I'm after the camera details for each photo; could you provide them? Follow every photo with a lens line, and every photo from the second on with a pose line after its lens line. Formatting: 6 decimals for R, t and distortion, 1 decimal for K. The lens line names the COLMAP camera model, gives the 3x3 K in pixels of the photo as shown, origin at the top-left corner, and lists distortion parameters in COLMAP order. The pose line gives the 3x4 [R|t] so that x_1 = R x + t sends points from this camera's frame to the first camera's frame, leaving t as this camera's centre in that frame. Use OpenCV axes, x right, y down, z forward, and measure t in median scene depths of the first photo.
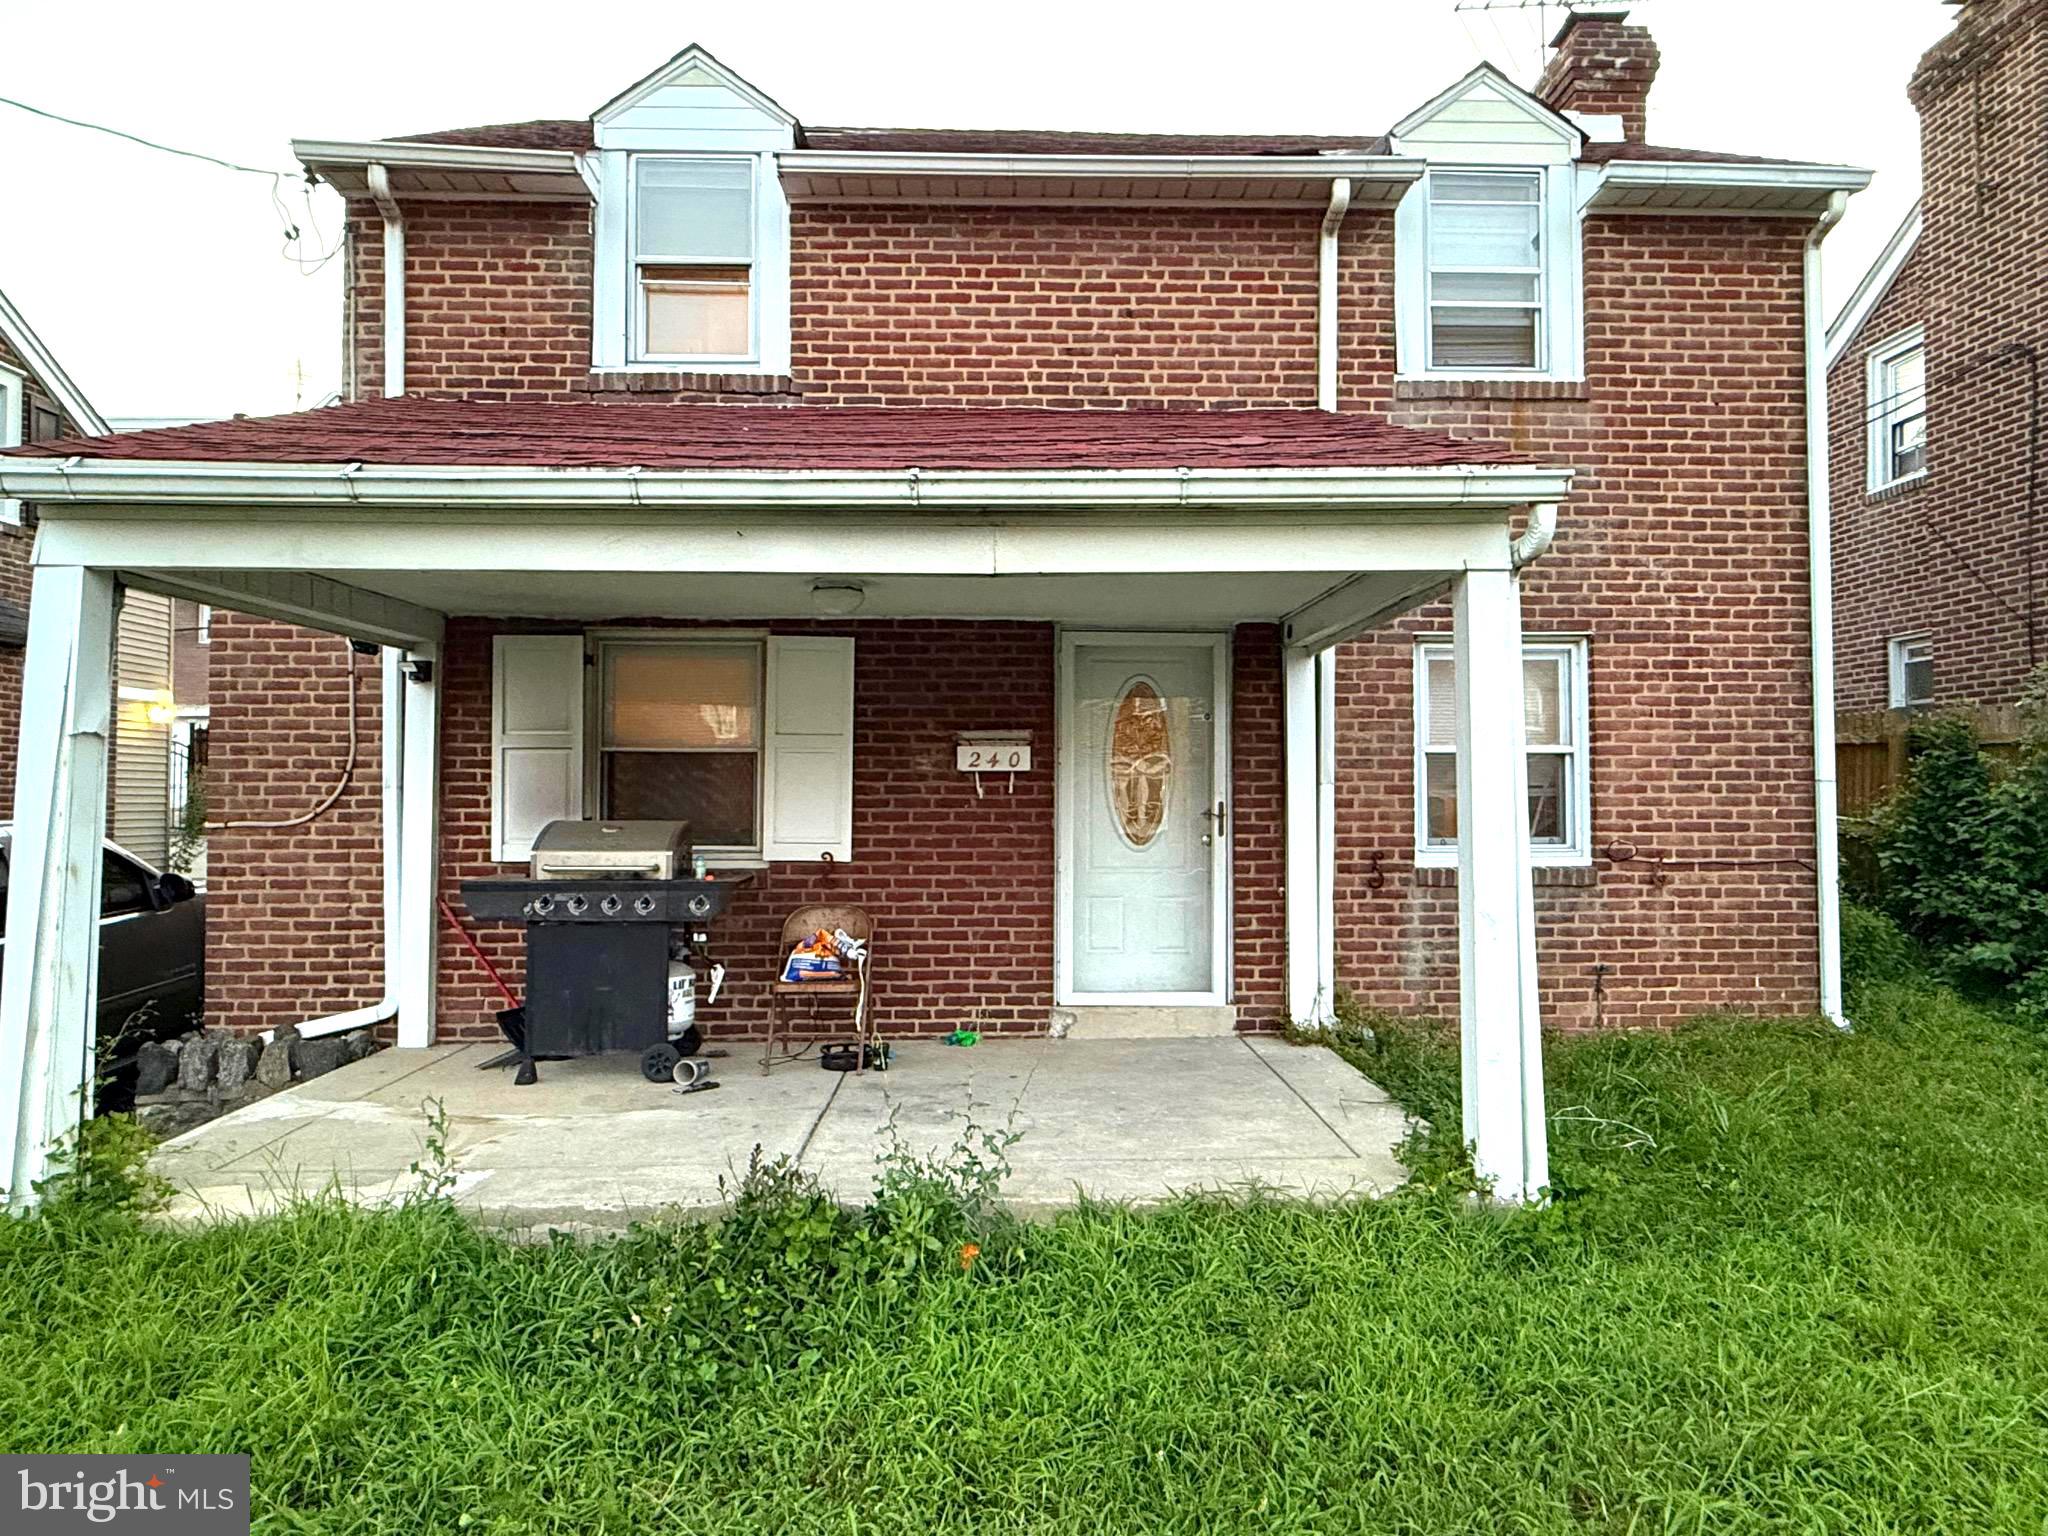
lens RADIAL K [[1193.5, 0, 1027.3], [0, 1193.5, 763.9], [0, 0, 1]] dist [0.000930, -0.001604]
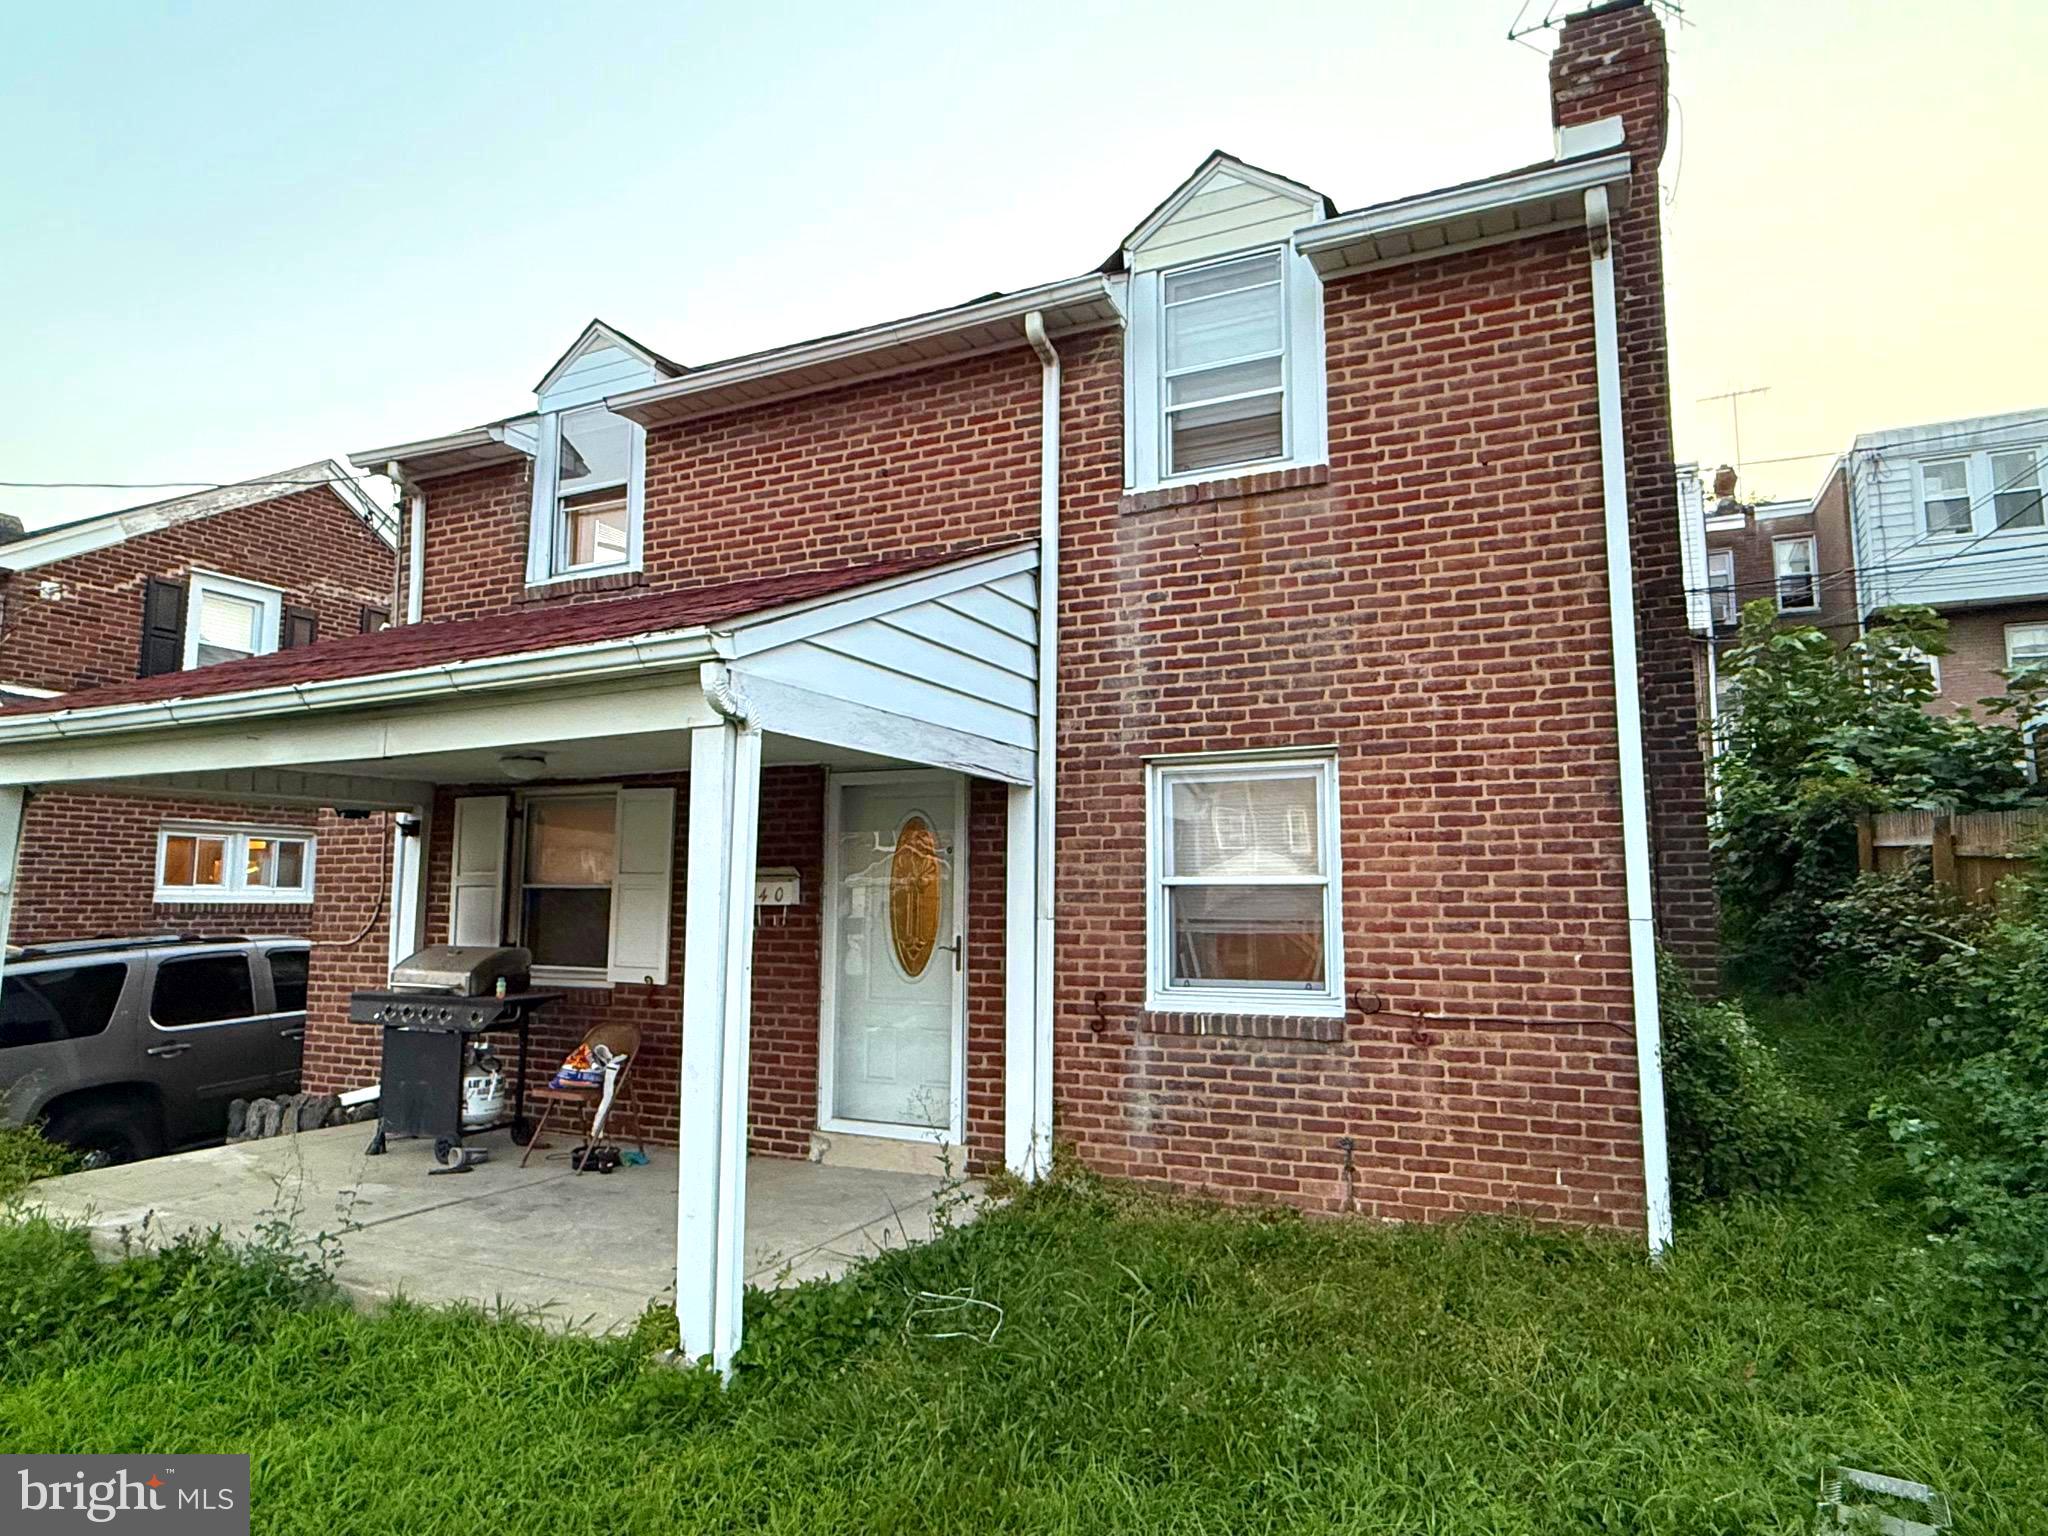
lens RADIAL K [[1193.5, 0, 1026.5], [0, 1193.5, 767.1], [0, 0, 1]] dist [0.000930, -0.001604]
pose [[0.890802, -0.050044, -0.451628, 0.667671], [0.011481, 0.996078, -0.087729, -0.020645], [0.454247, 0.072964, 0.887883, 0.128924]]
